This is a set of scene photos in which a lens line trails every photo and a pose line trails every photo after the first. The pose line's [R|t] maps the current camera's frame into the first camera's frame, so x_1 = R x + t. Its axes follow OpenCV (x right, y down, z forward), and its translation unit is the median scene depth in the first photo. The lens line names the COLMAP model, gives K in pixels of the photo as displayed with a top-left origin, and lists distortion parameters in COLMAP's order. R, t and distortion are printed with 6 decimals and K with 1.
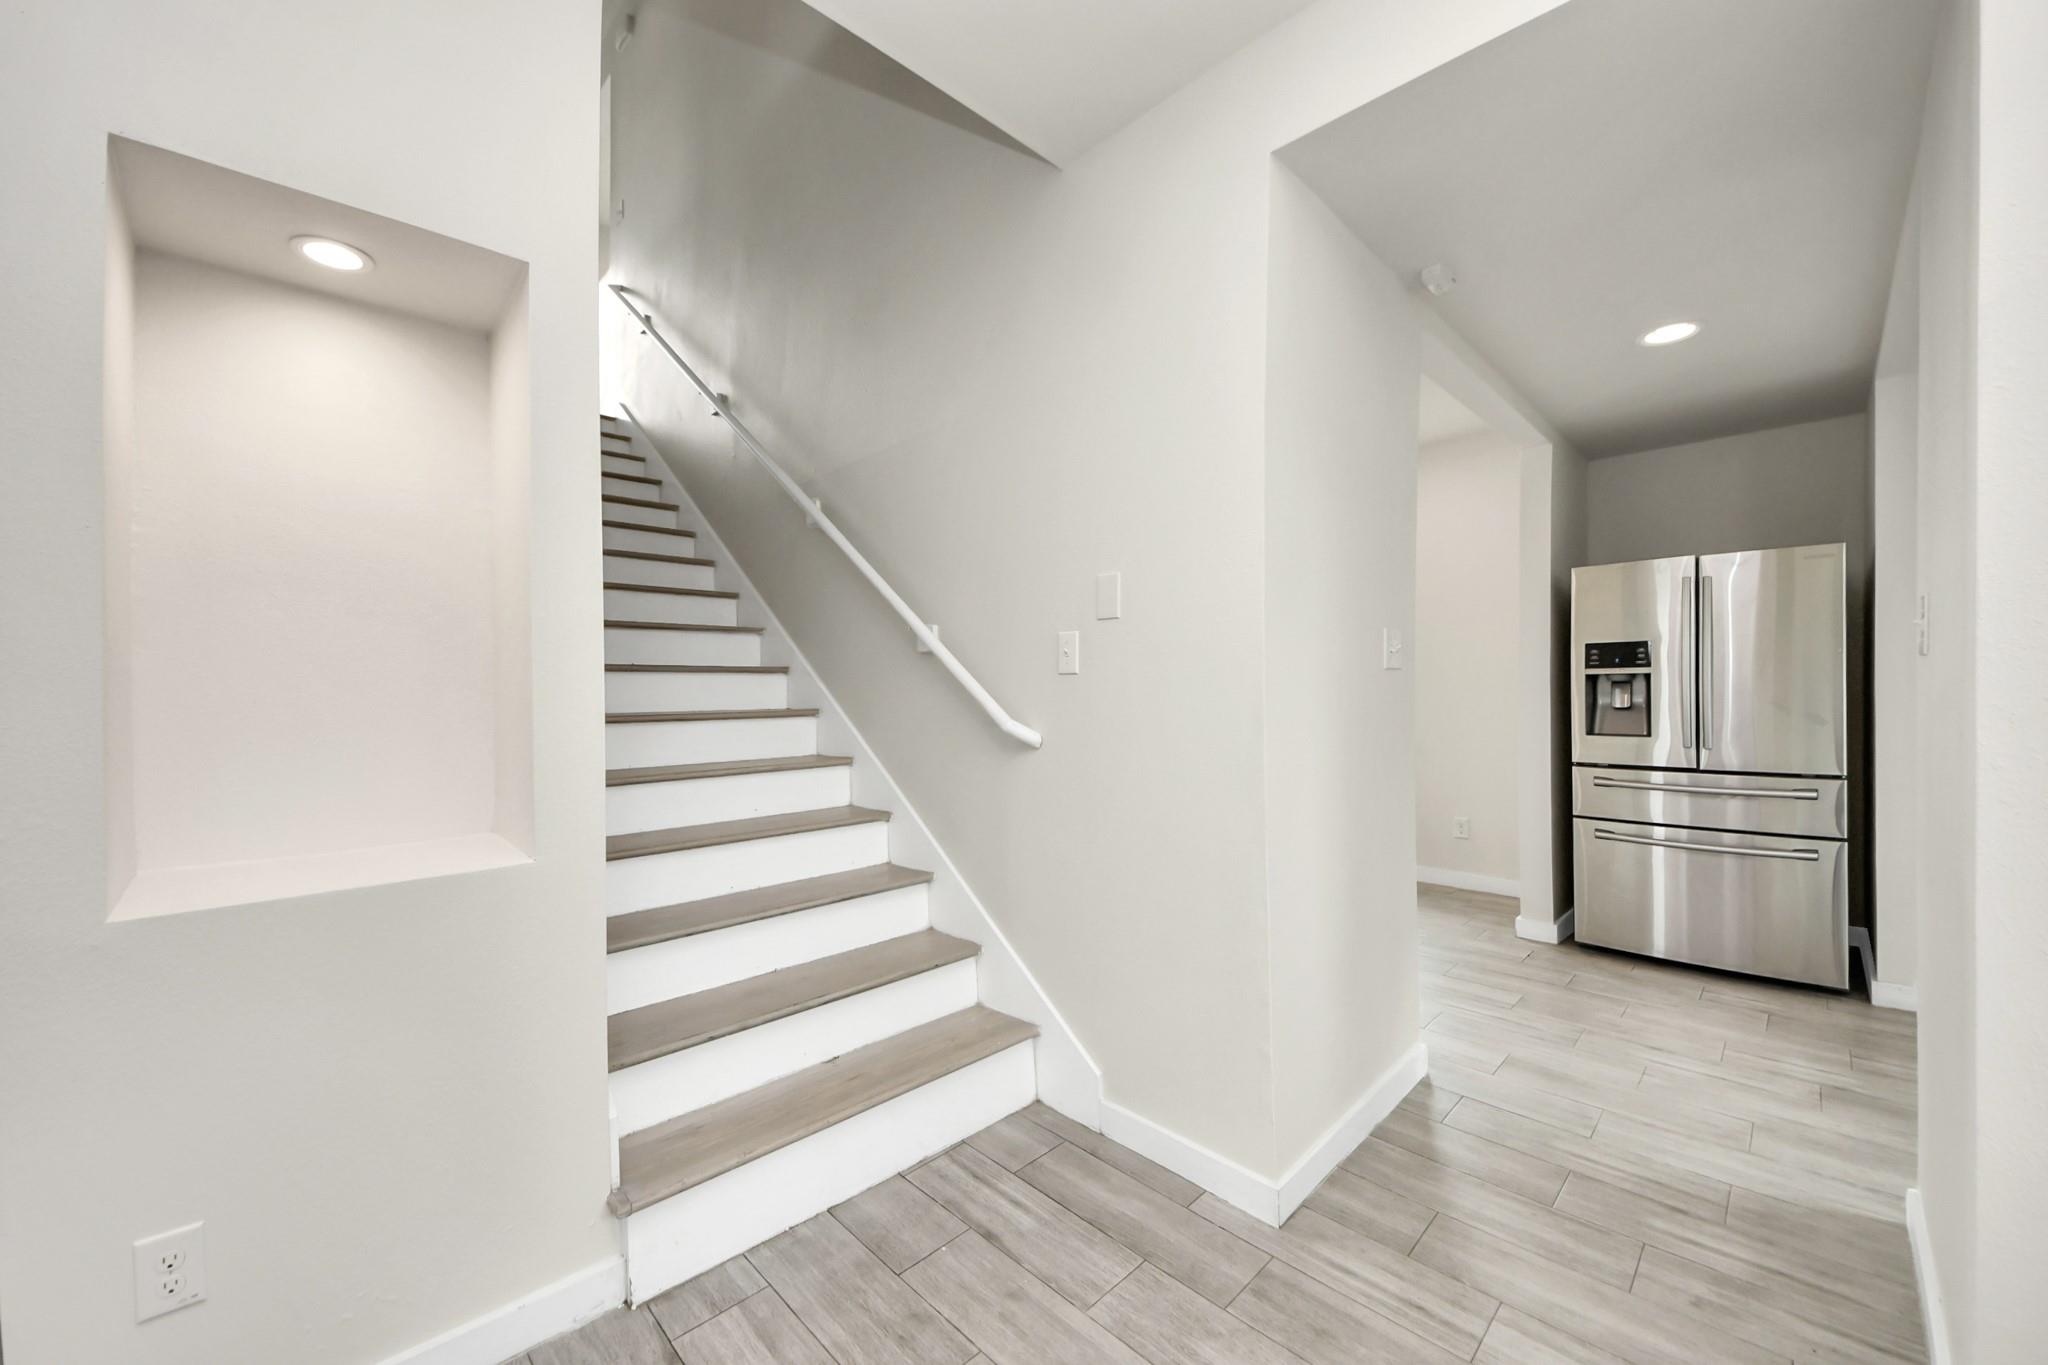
lens RADIAL K [[784.1, 0, 994.5], [0, 784.1, 677.9], [0, 0, 1]] dist [-0.011454, -0.000134]
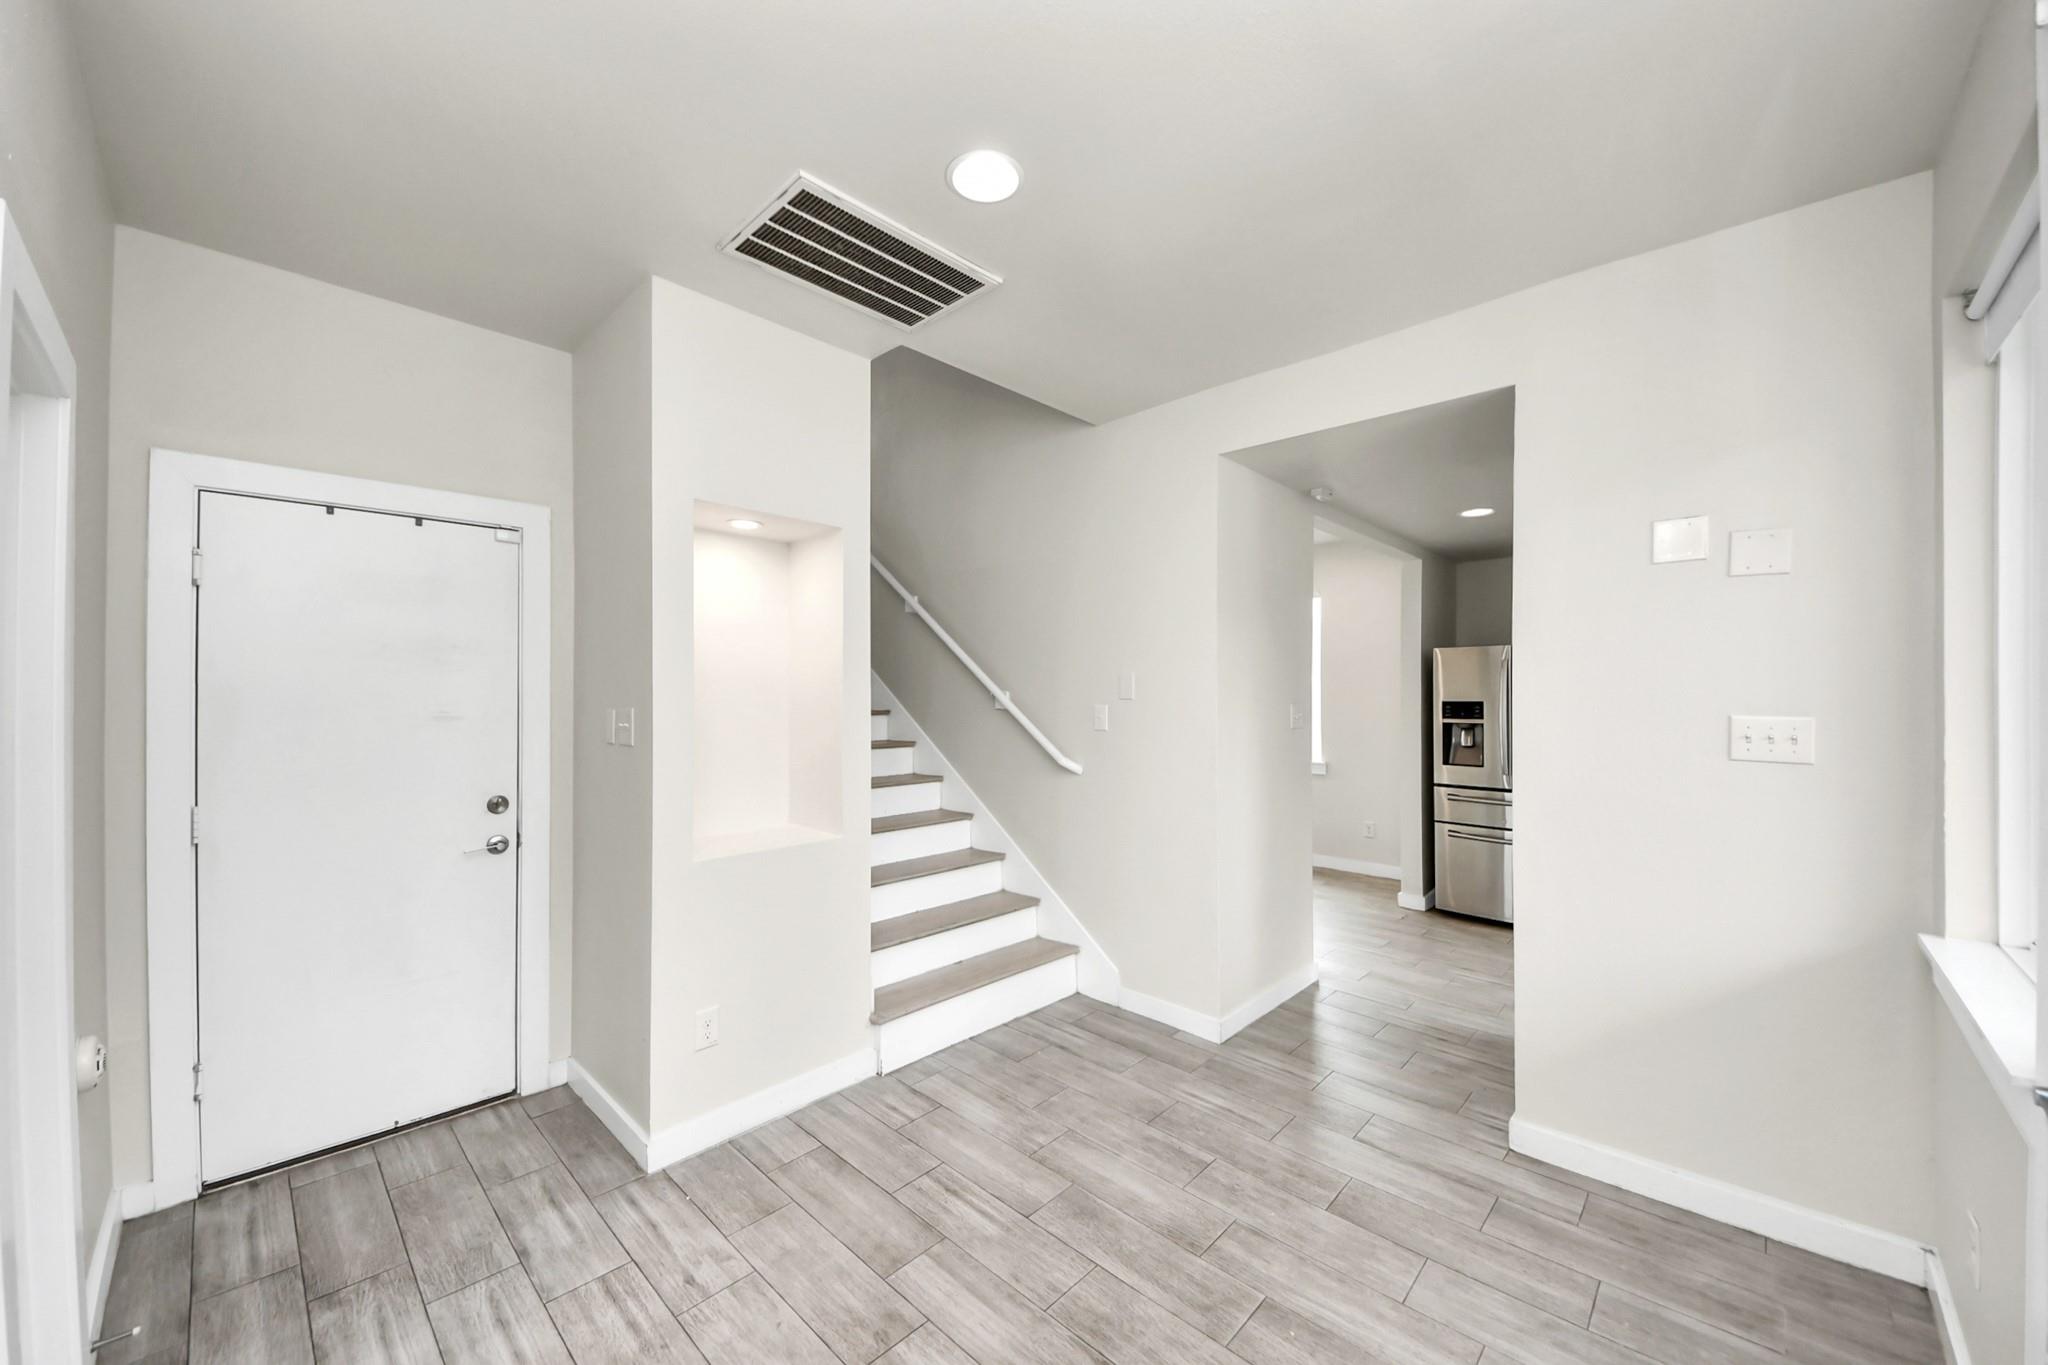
lens RADIAL K [[776.6, 0, 1011.1], [0, 776.6, 683.5], [0, 0, 1]] dist [0.017390, -0.011553]
pose [[0.998560, 0.014685, 0.051600, -0.178657], [-0.014707, 0.999892, 0.000050, -0.100174], [-0.051594, -0.000809, 0.998668, -0.617120]]
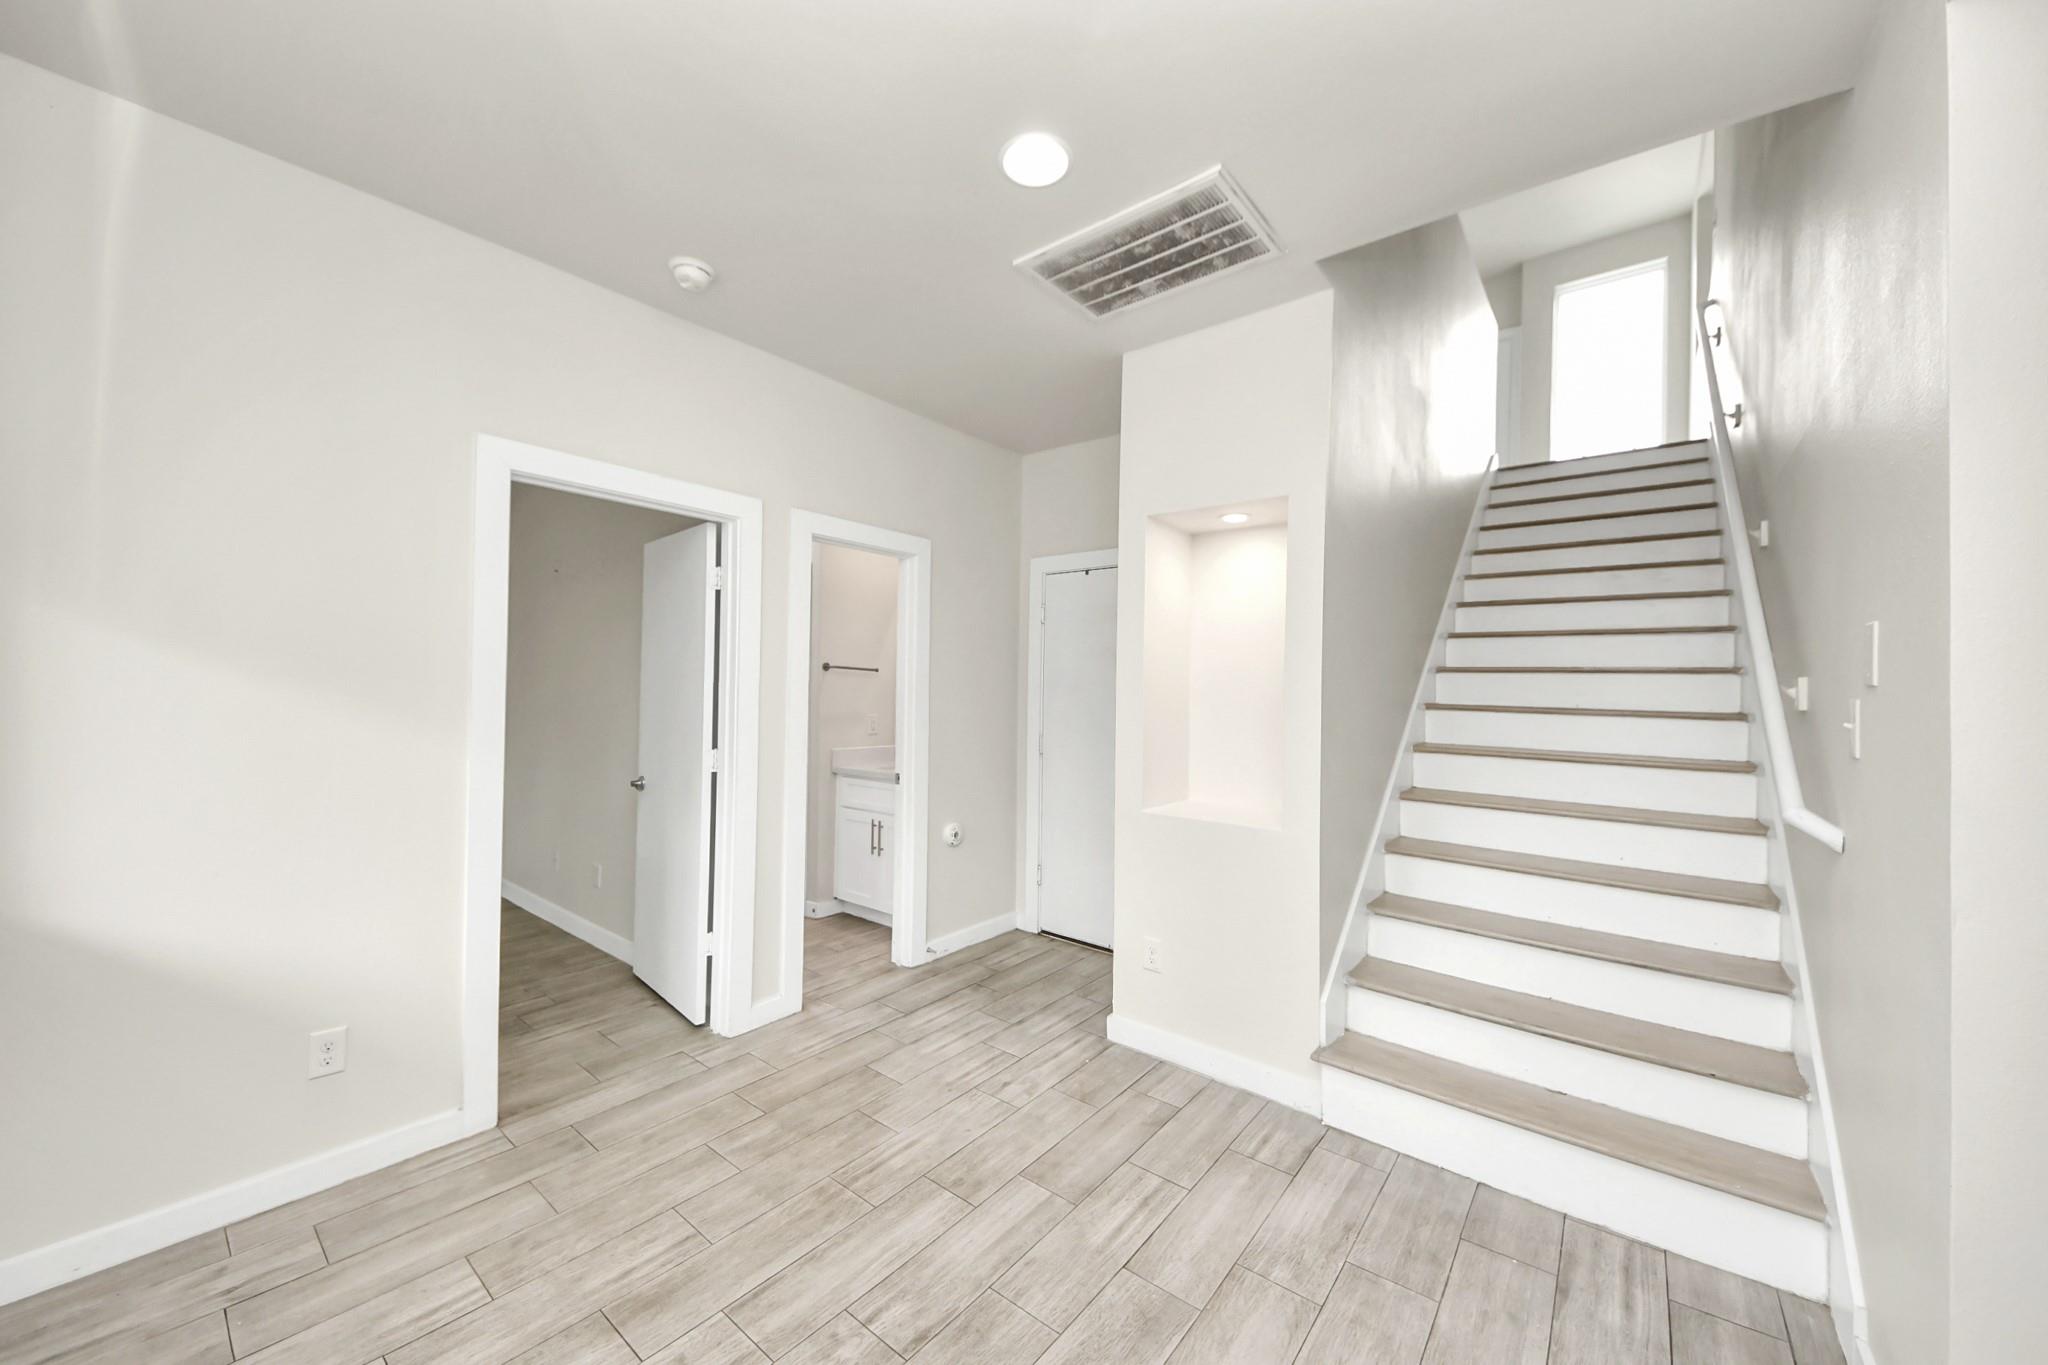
lens RADIAL K [[740.1, 0, 1031.1], [0, 740.1, 684.1], [0, 0, 1]] dist [0.023157, -0.018529]
pose [[0.154151, 0.015354, -0.987928, 0.651435], [-0.013837, 0.999815, 0.013379, -0.078408], [0.987950, 0.011607, 0.154335, 0.100741]]
